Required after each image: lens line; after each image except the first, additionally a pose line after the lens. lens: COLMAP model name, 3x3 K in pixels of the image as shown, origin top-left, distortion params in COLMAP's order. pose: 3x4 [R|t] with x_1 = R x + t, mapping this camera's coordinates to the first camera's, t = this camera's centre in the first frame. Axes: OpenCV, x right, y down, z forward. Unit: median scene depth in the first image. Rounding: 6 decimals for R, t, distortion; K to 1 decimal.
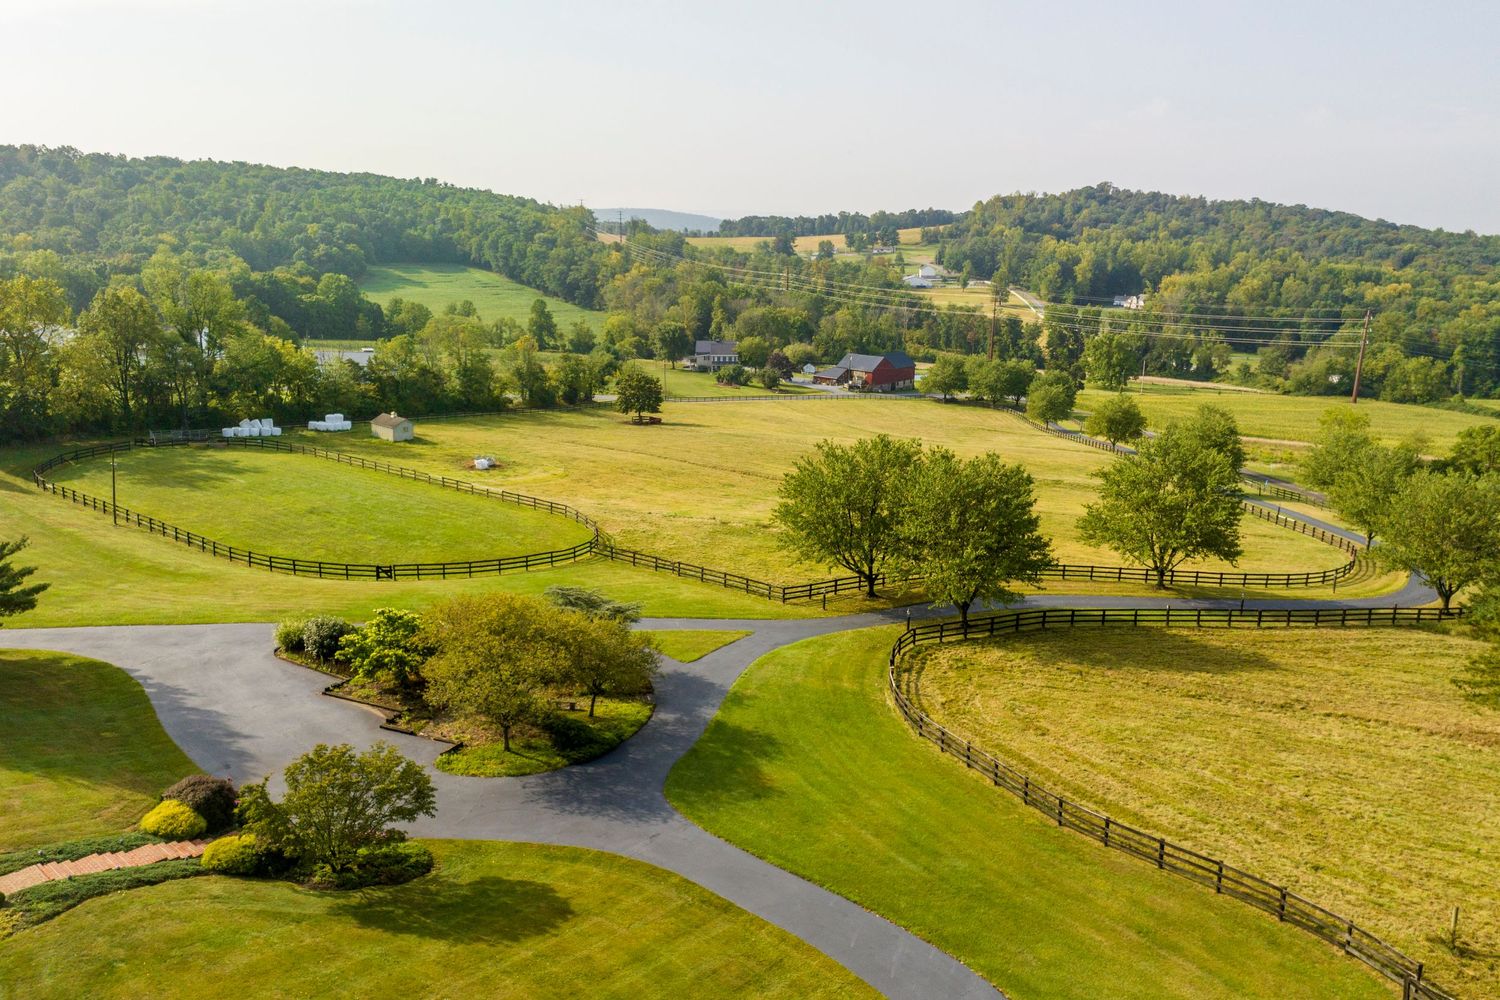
lens RADIAL K [[1077.4, 0, 750.0], [0, 1077.4, 500.0], [0, 0, 1]] dist [-0.043268, -0.006672]
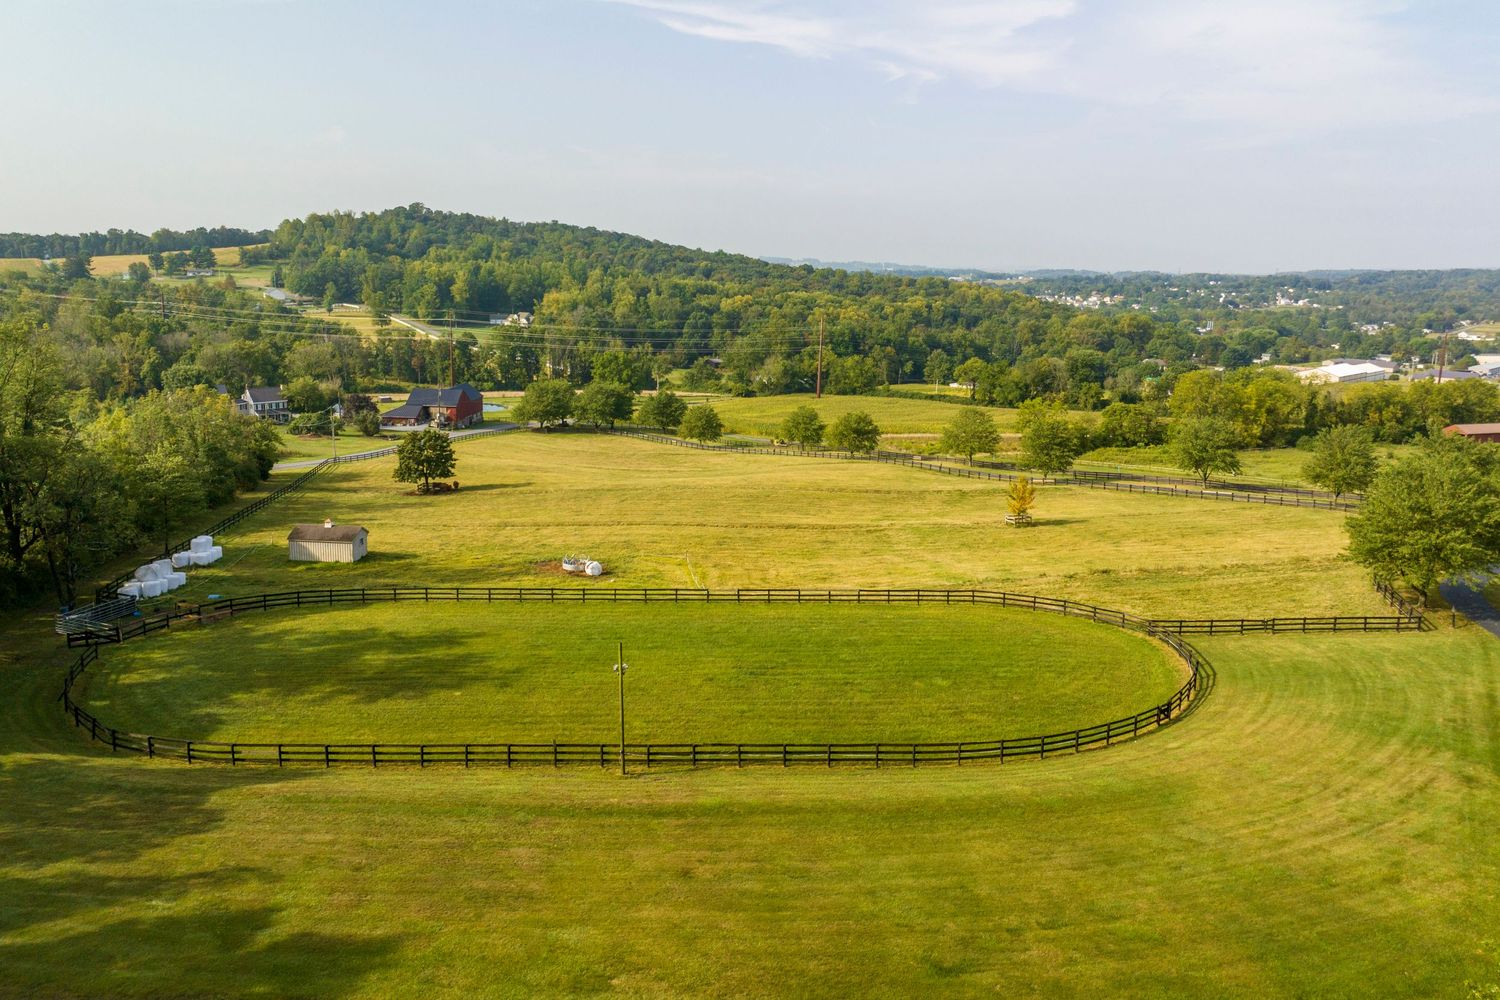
lens RADIAL K [[1054.3, 0, 767.4], [0, 1054.3, 484.8], [0, 0, 1]] dist [-0.038885, 0.000115]
pose [[0.767037, -0.128396, 0.628624, -0.123311], [0.144781, 0.989138, 0.025372, -0.018633], [-0.625054, 0.071552, 0.777295, 0.071857]]
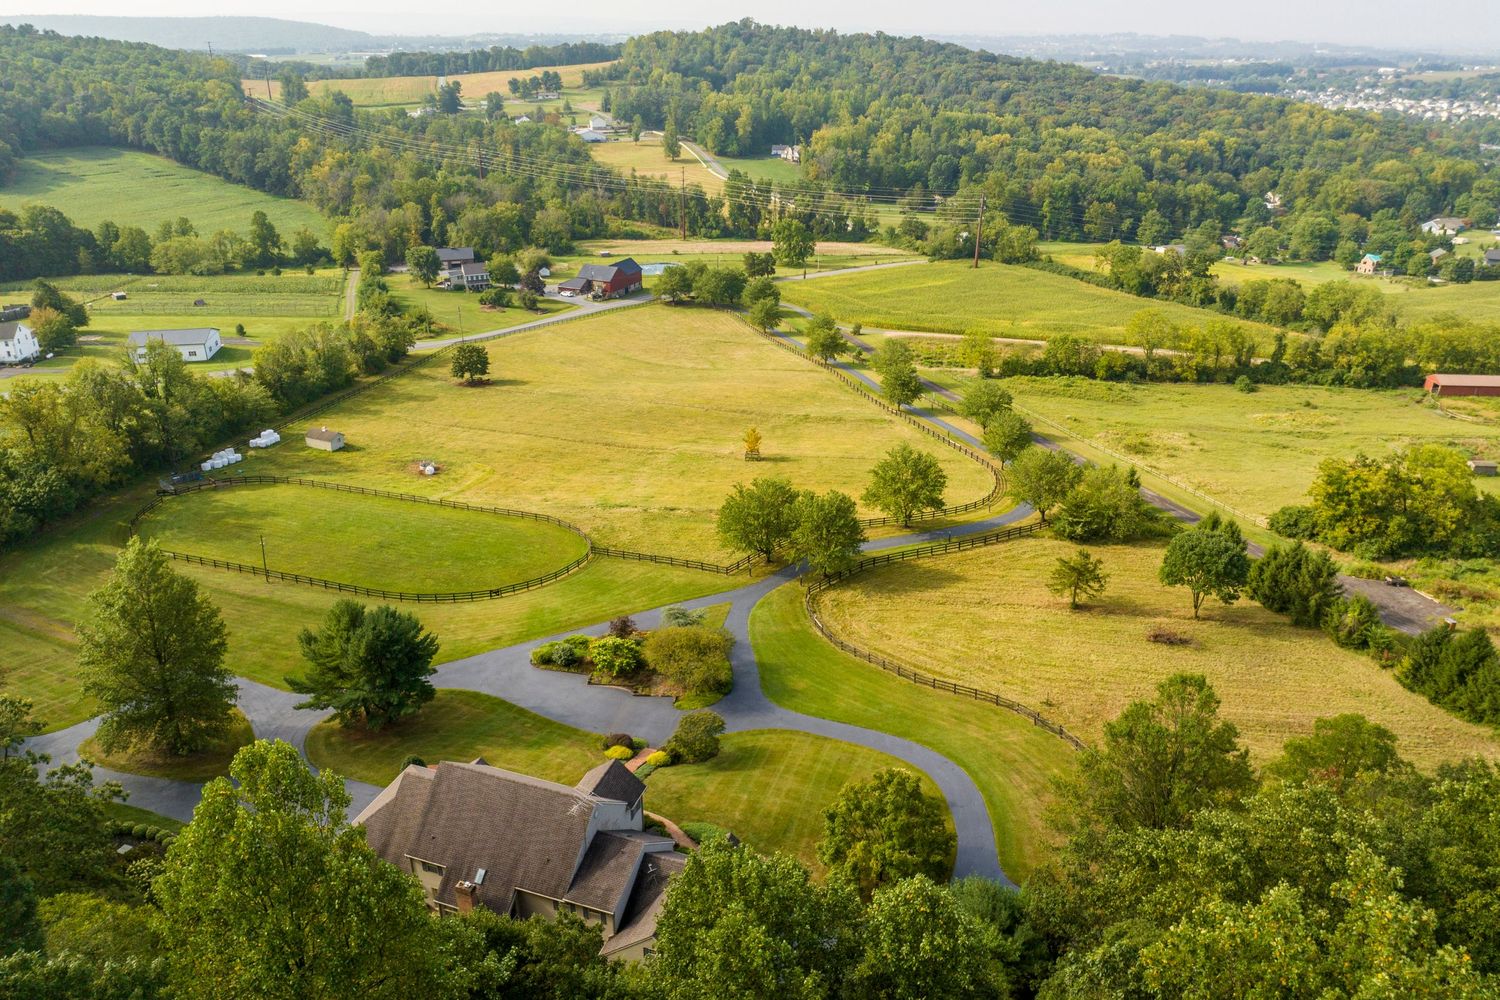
lens RADIAL K [[1054.3, 0, 767.4], [0, 1054.3, 484.8], [0, 0, 1]] dist [-0.038885, 0.000115]
pose [[0.942563, -0.137578, 0.304379, -0.051613], [0.085676, 0.980331, 0.177794, -0.044357], [-0.322853, -0.141504, 0.935811, -0.082563]]
